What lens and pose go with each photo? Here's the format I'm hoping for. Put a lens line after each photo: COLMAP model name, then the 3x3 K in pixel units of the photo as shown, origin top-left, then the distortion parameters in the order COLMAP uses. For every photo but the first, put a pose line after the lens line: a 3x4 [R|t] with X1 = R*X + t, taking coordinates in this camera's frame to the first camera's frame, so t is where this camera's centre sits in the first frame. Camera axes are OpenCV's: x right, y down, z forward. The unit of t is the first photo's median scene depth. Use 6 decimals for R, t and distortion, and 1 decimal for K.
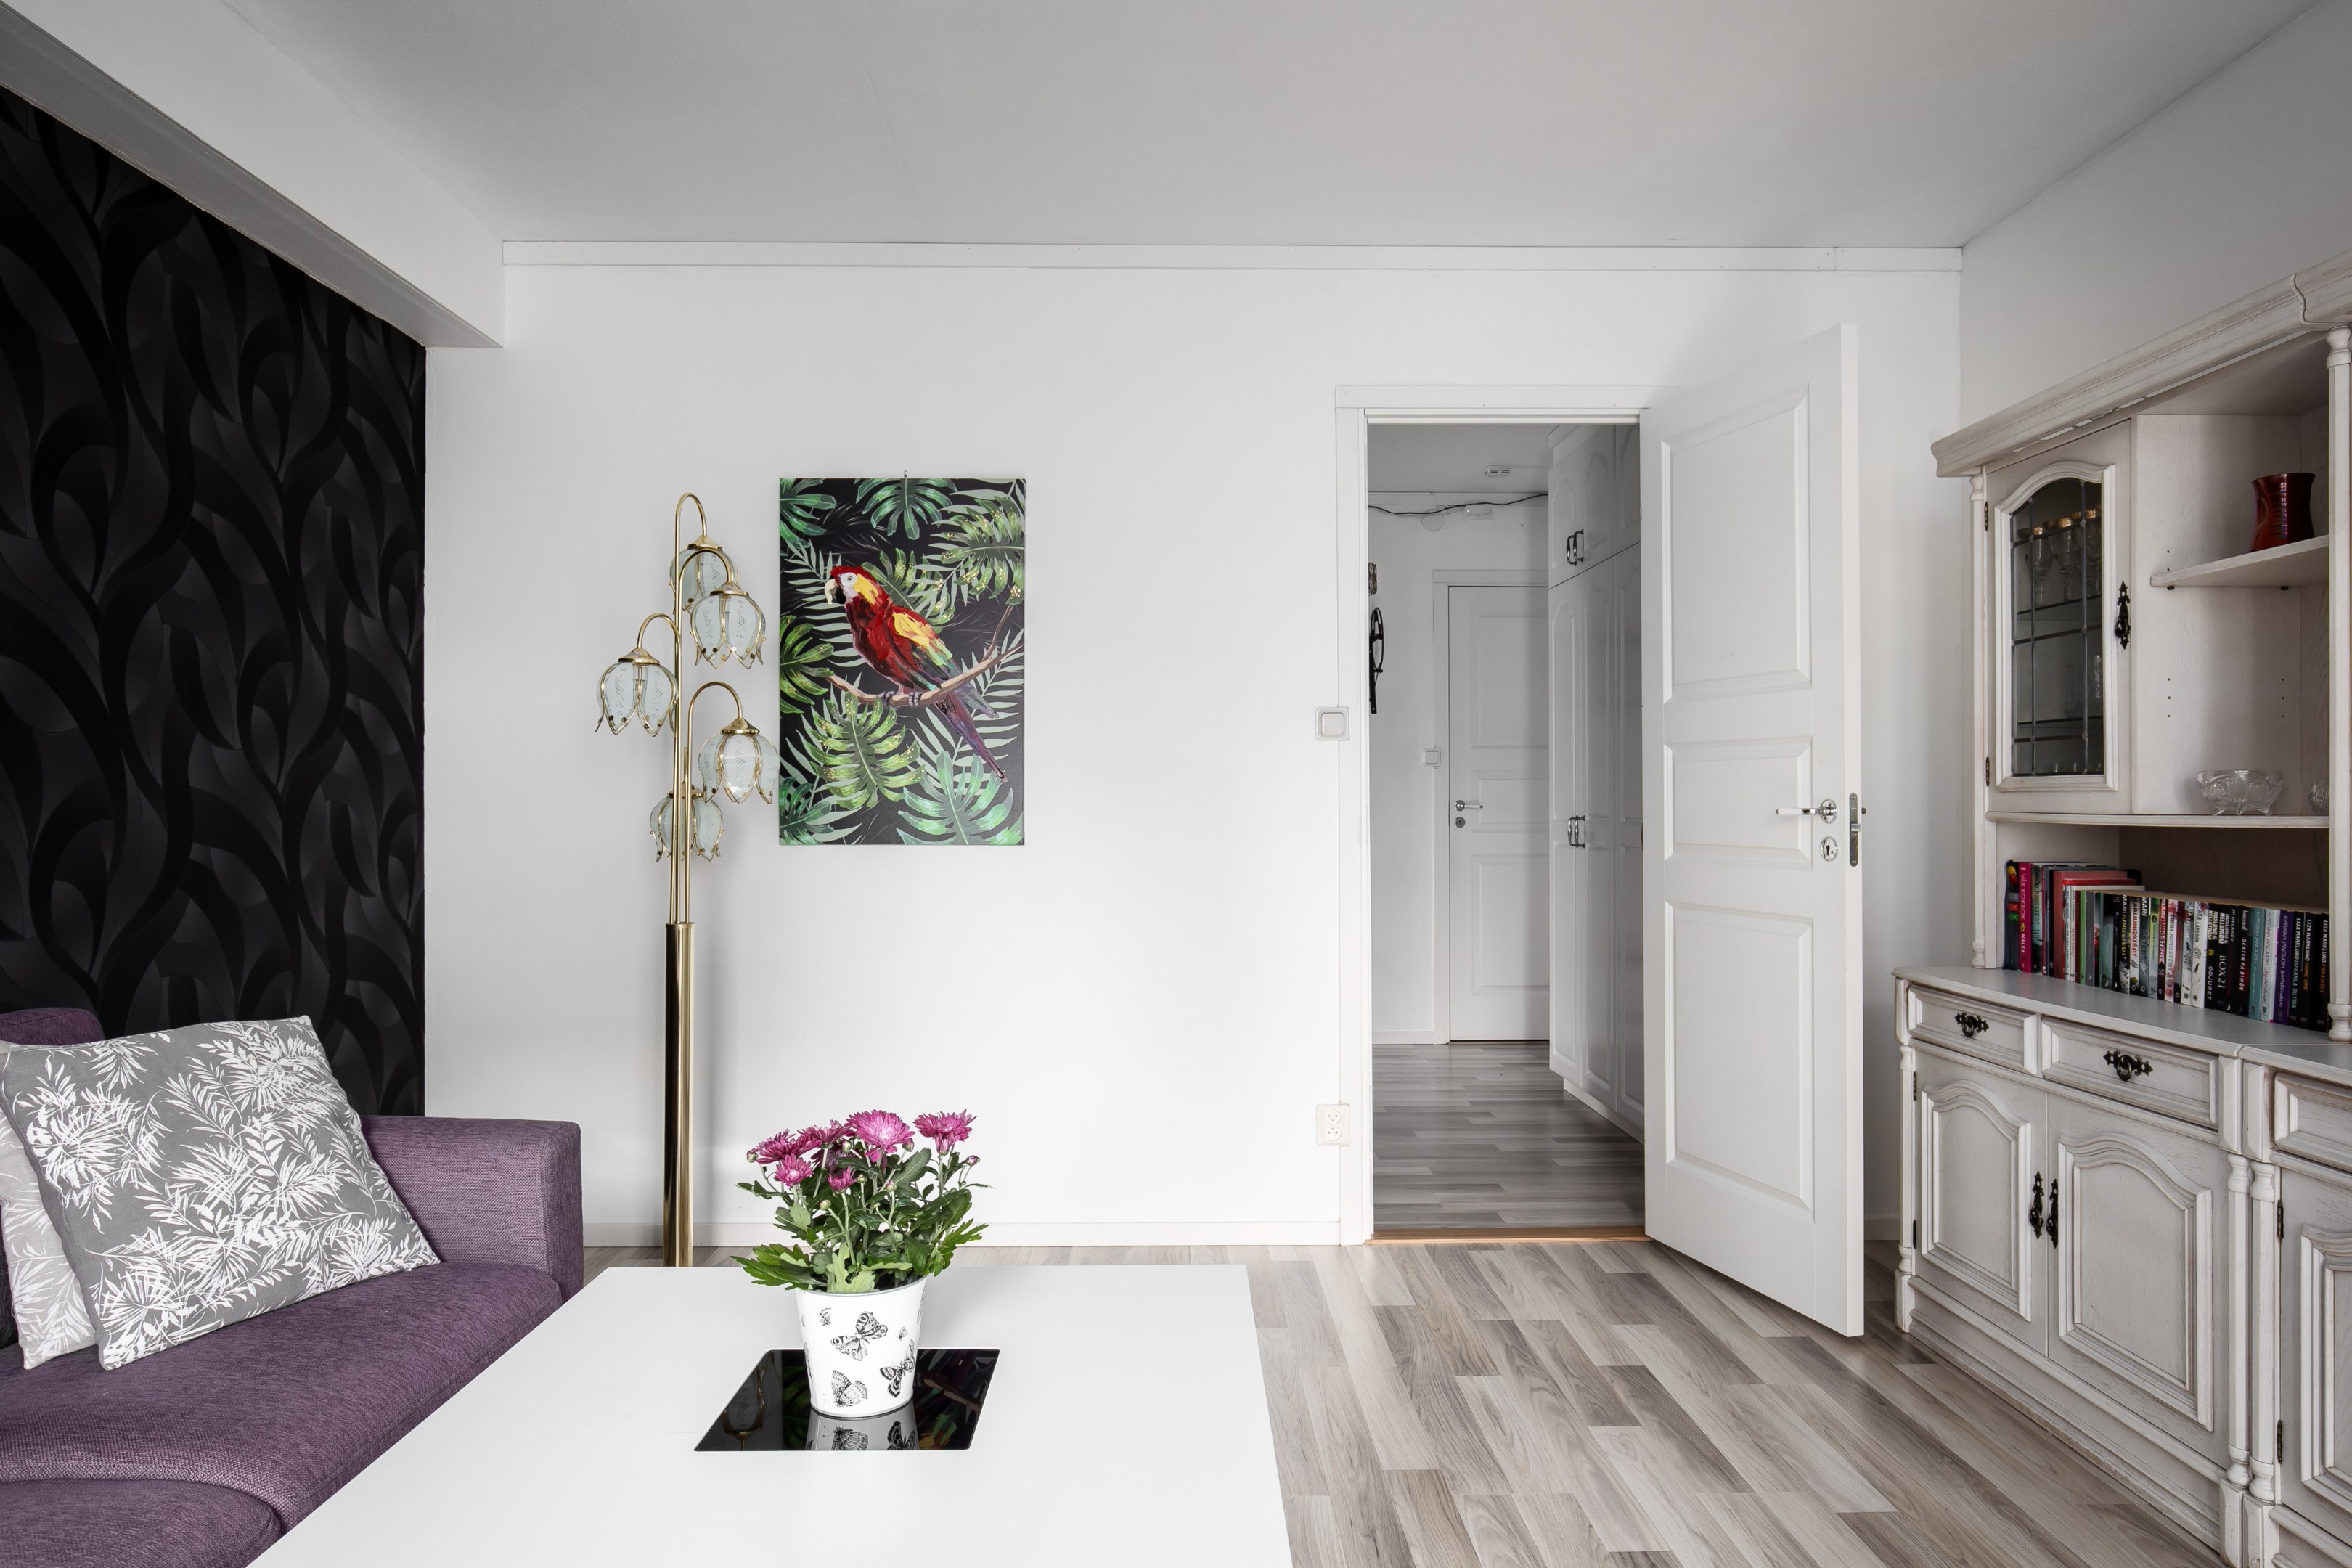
lens RADIAL K [[1519.9, 0, 1176.0], [0, 1519.9, 790.0], [0, 0, 1]] dist [0.001760, 0.000850]
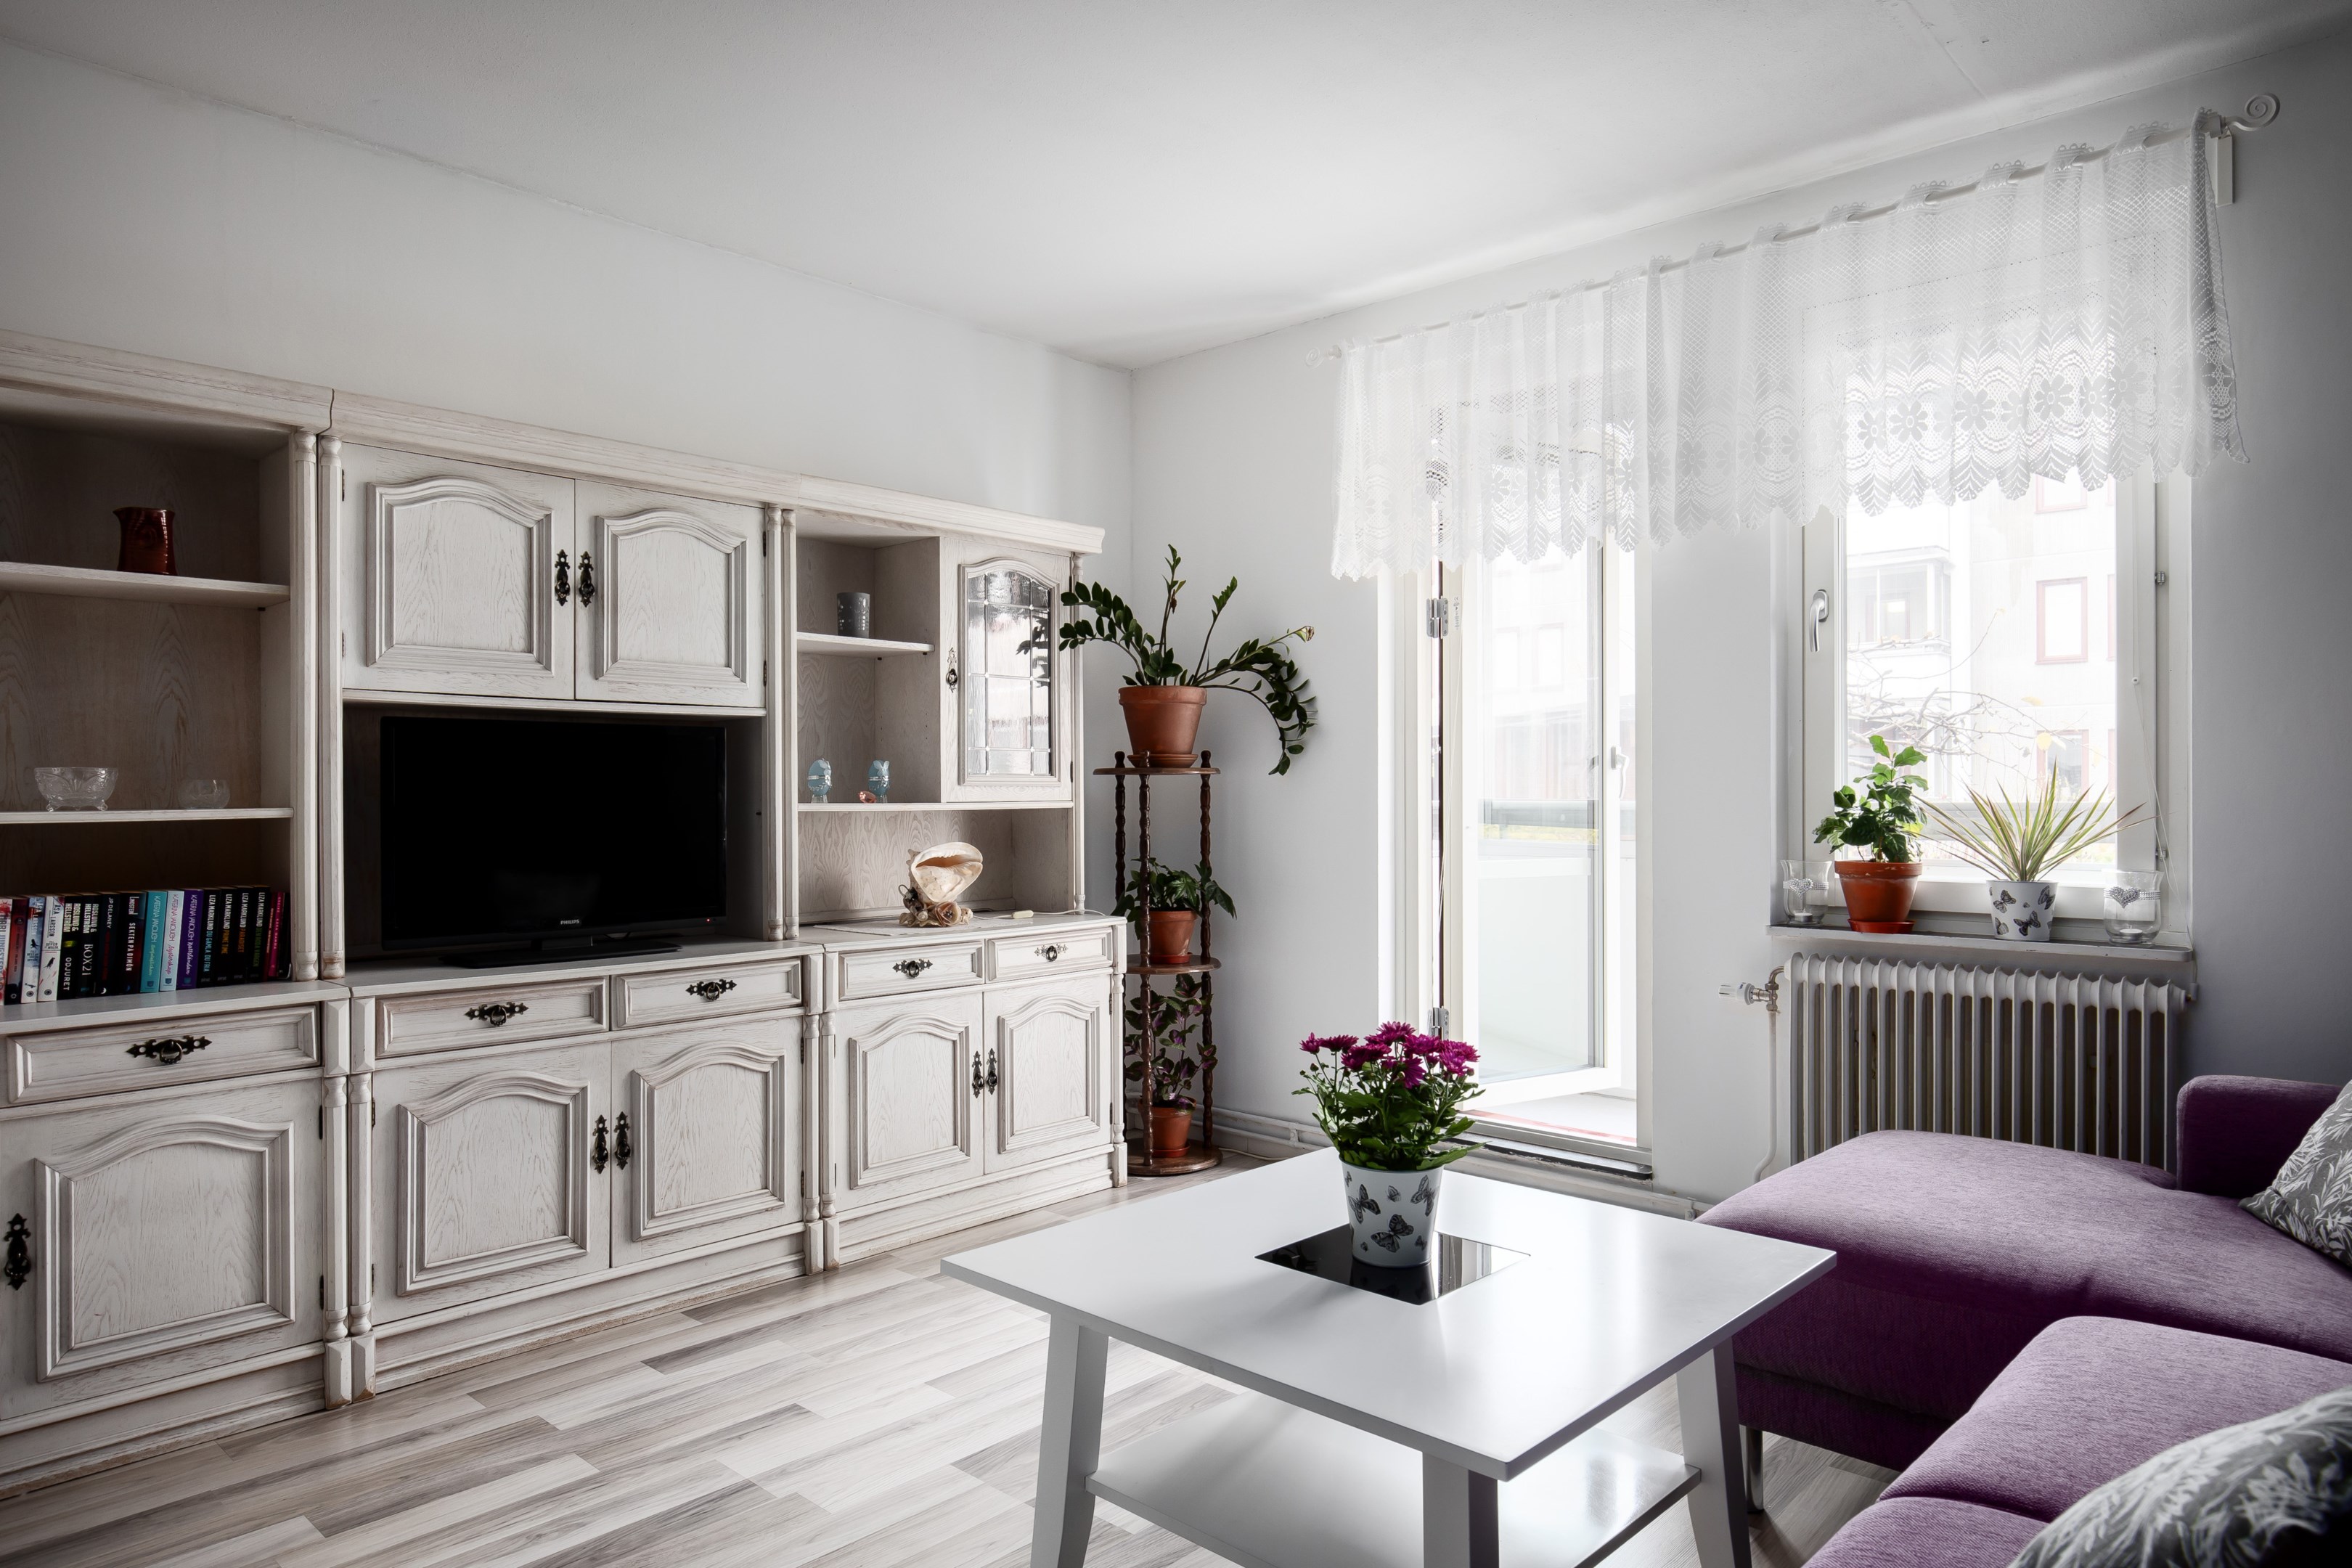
lens RADIAL K [[1451.9, 0, 1169.1], [0, 1451.9, 790.1], [0, 0, 1]] dist [0.002616, -0.001890]
pose [[-0.723070, 0.003000, 0.690769, -0.546087], [0.000305, 0.999992, -0.004024, 0.006474], [-0.690775, -0.002698, -0.723065, 1.207058]]
